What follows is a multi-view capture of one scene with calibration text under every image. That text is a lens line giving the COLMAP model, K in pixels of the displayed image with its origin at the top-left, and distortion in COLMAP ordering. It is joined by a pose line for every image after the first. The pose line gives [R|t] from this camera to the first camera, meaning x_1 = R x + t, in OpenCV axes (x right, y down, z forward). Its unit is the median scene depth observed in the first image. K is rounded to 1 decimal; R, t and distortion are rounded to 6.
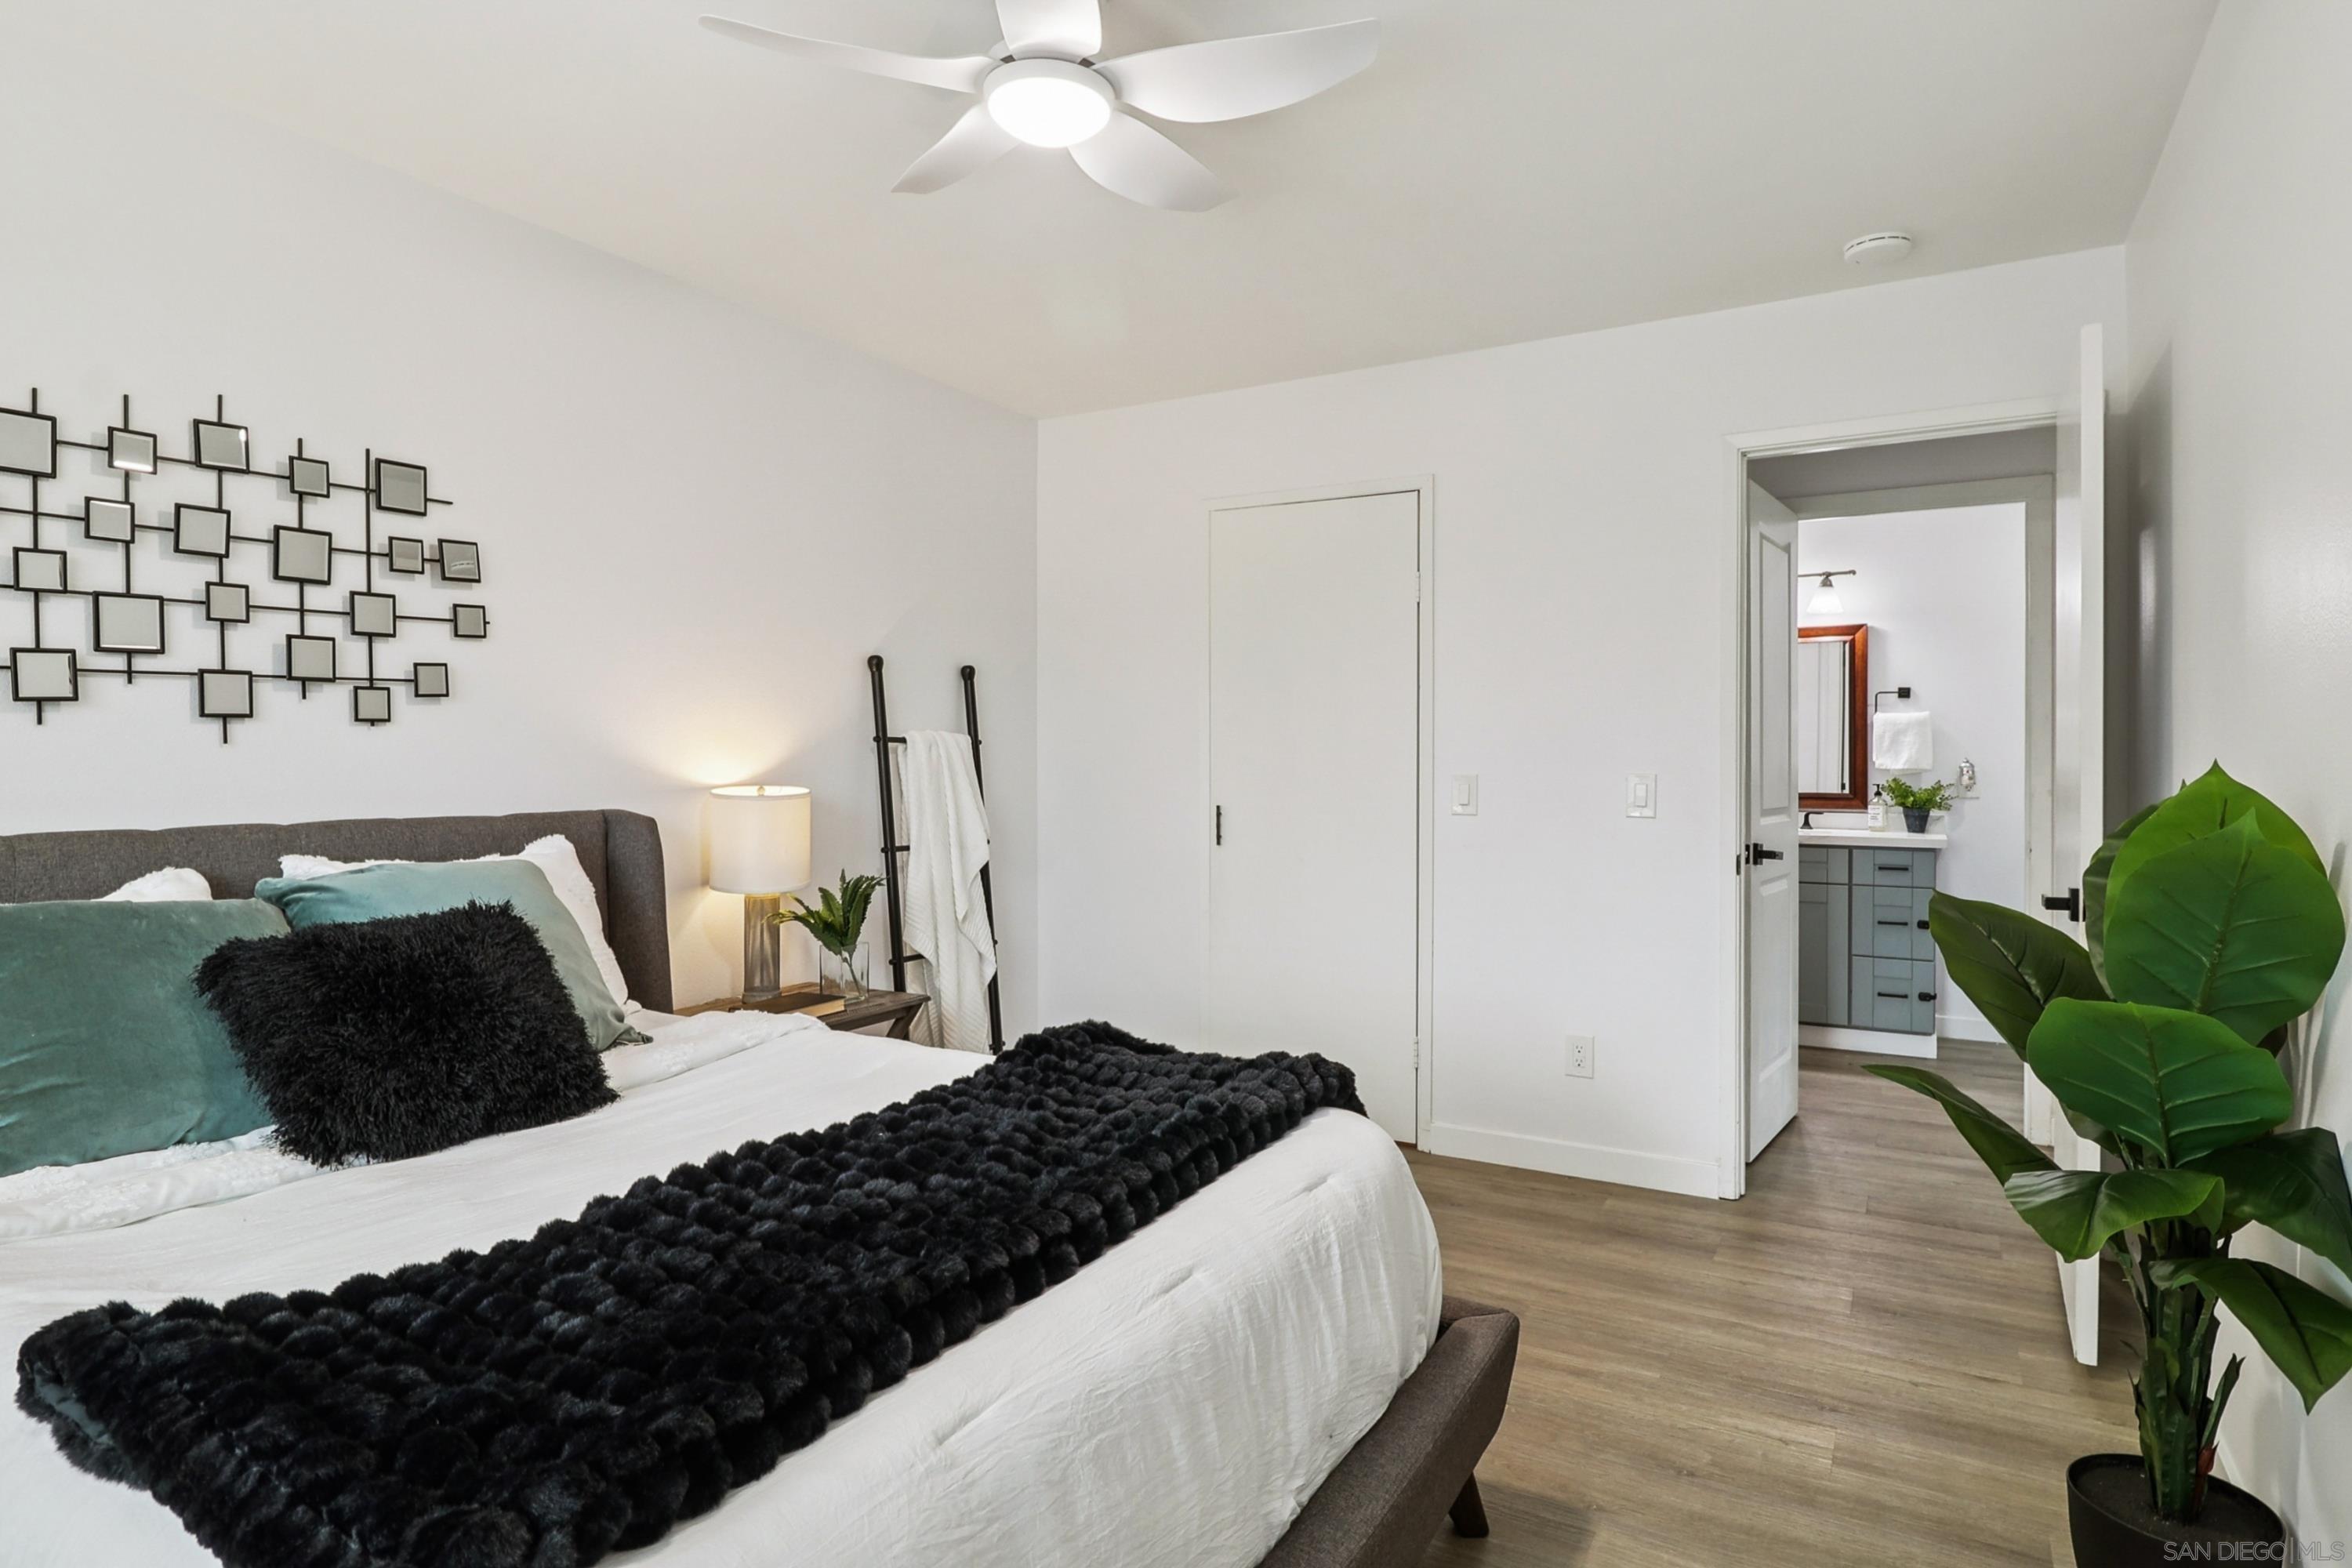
lens RADIAL K [[1254.1, 0, 1186.2], [0, 1254.1, 758.9], [0, 0, 1]] dist [0.002576, -0.012455]
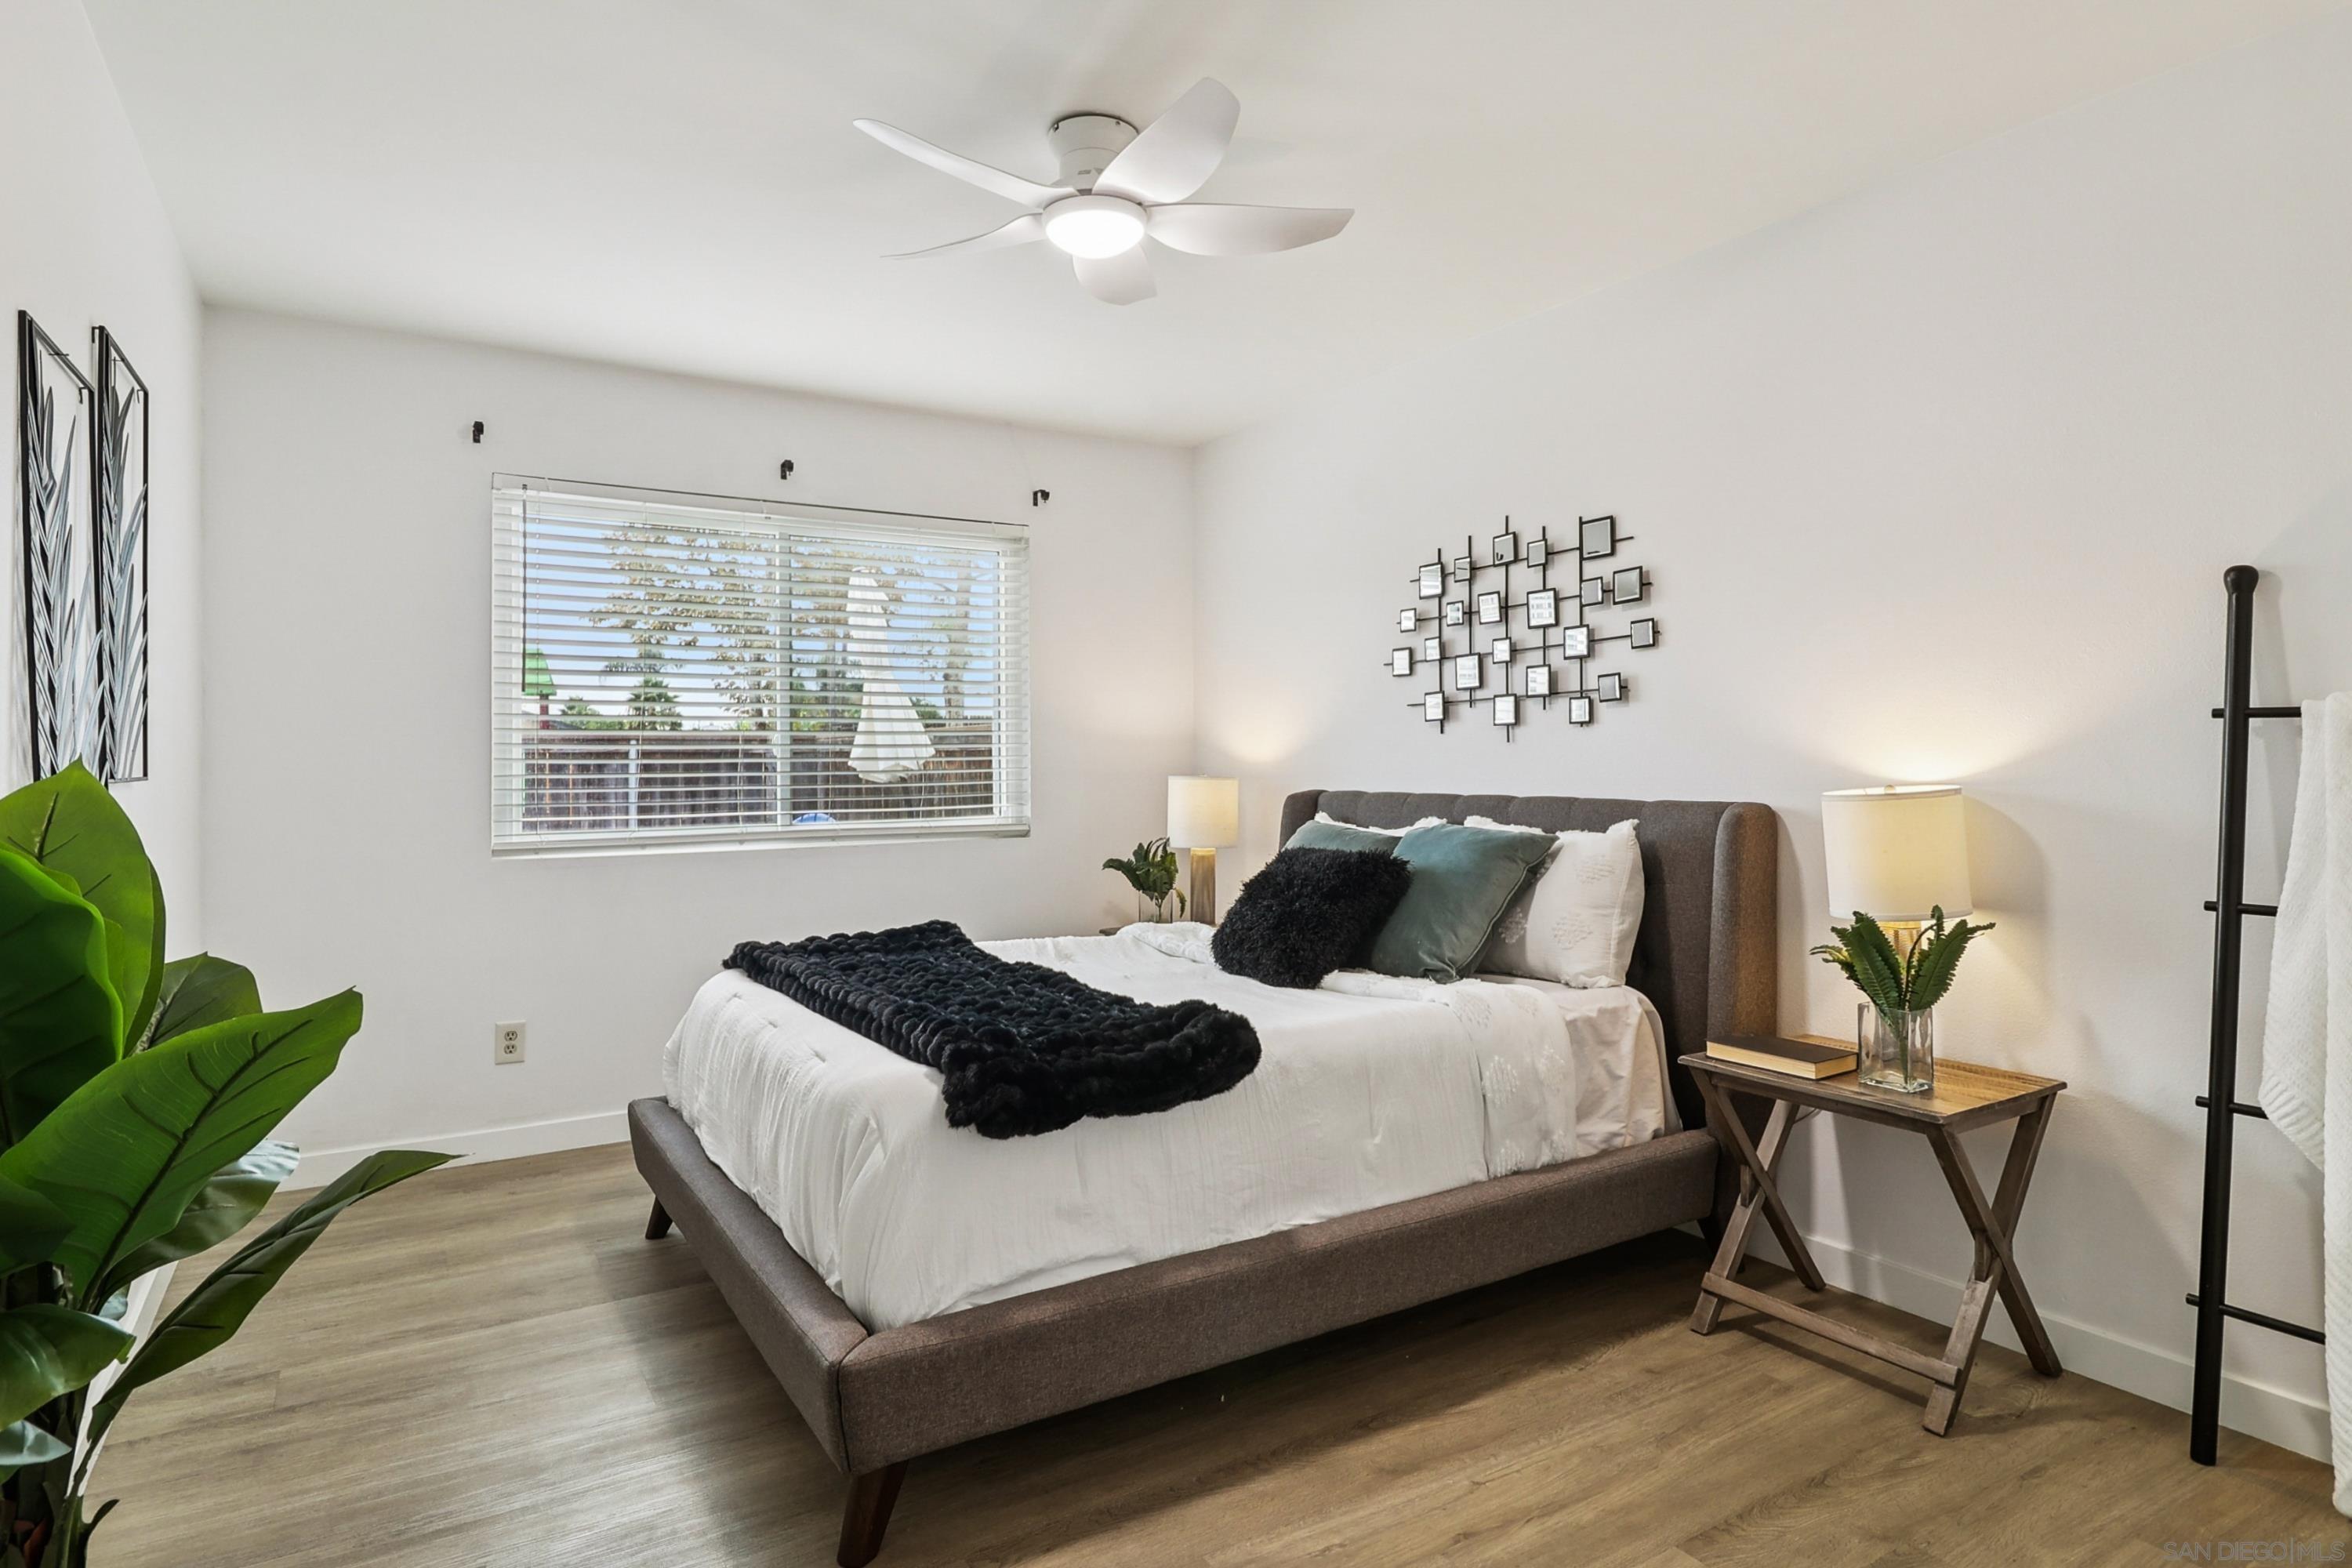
lens RADIAL K [[1254.1, 0, 1186.2], [0, 1254.1, 758.9], [0, 0, 1]] dist [0.002576, -0.012455]
pose [[-0.467267, 0.002348, -0.884113, 0.721311], [0.002260, 0.999996, 0.001461, 0.004868], [0.884113, -0.001316, -0.467271, 1.268645]]
